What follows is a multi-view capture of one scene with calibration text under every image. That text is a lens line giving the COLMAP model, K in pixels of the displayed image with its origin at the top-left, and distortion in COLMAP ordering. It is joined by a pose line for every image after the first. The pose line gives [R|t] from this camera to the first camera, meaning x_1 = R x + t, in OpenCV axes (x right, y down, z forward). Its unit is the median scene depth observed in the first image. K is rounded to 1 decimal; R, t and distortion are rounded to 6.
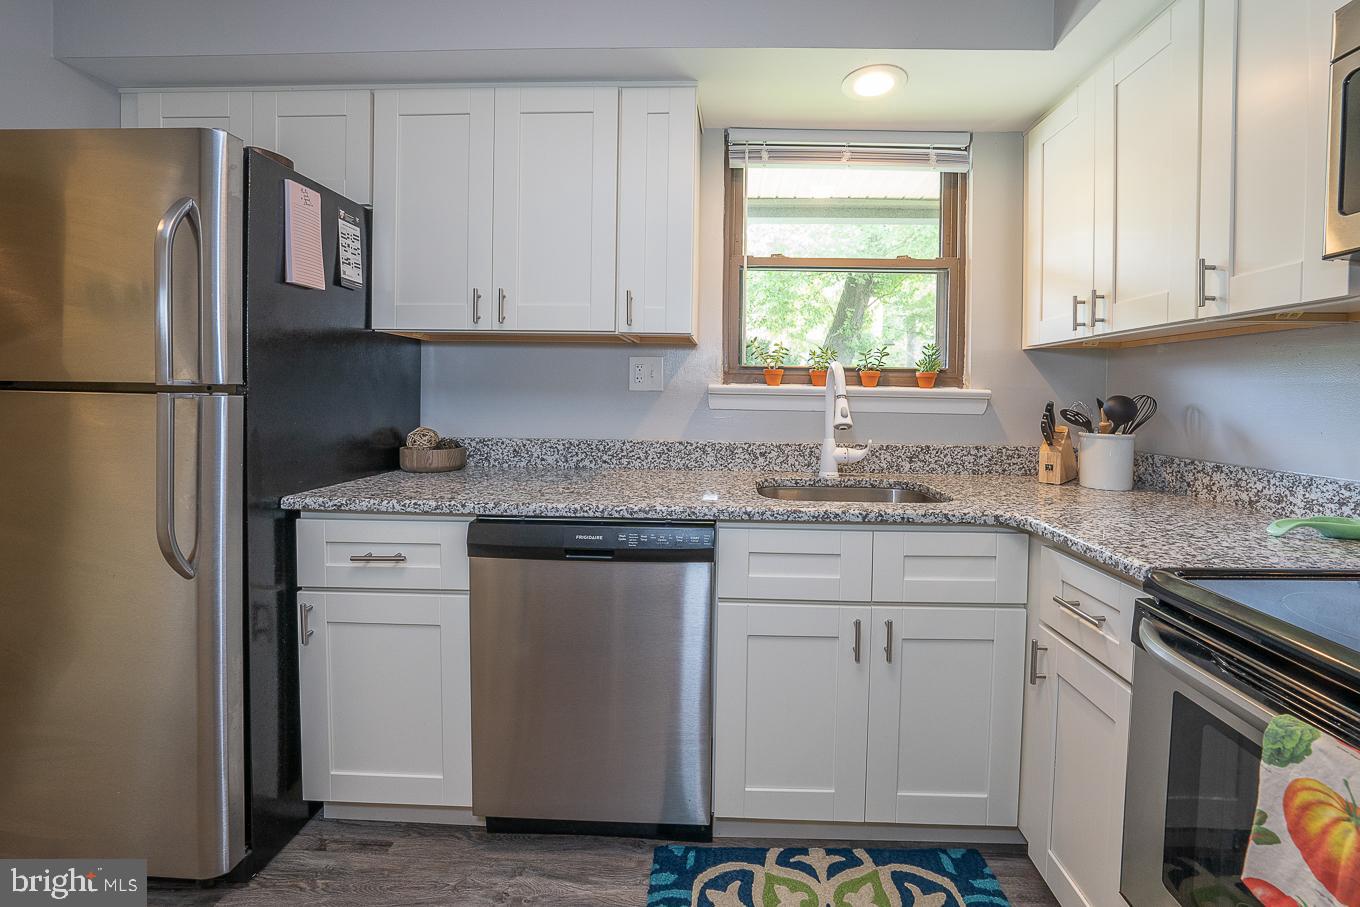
lens RADIAL K [[545.7, 0, 711.4], [0, 545.7, 406.2], [0, 0, 1]] dist [-0.017775, 0.000534]
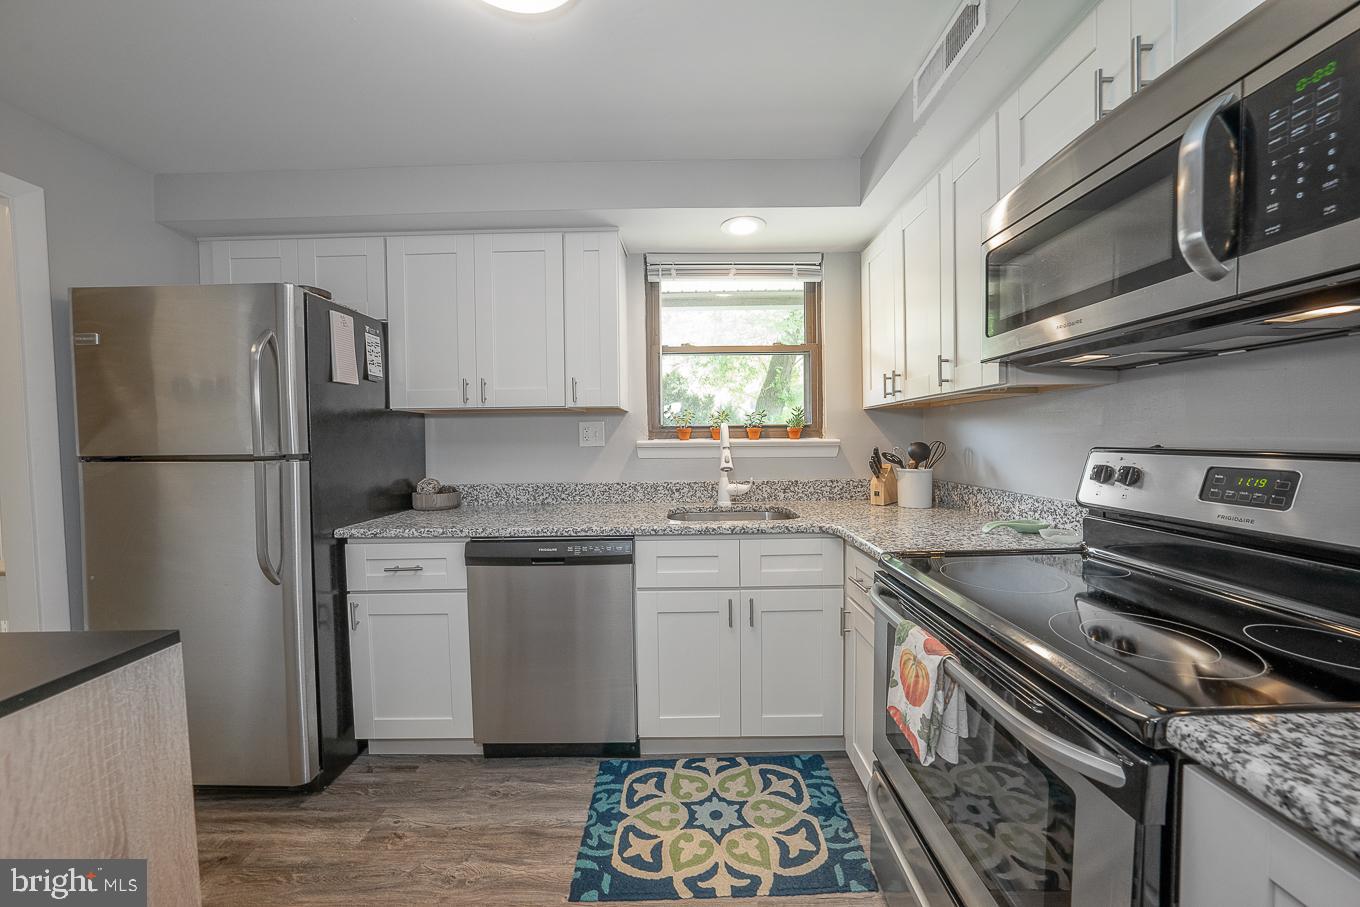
lens RADIAL K [[473.9, 0, 682.2], [0, 473.9, 451.9], [0, 0, 1]] dist [-0.018309, 0.000223]
pose [[0.999328, -0.028154, 0.023486, 0.106030], [0.028037, 0.999593, 0.005313, -0.019407], [-0.023626, -0.004651, 0.999710, -0.262166]]
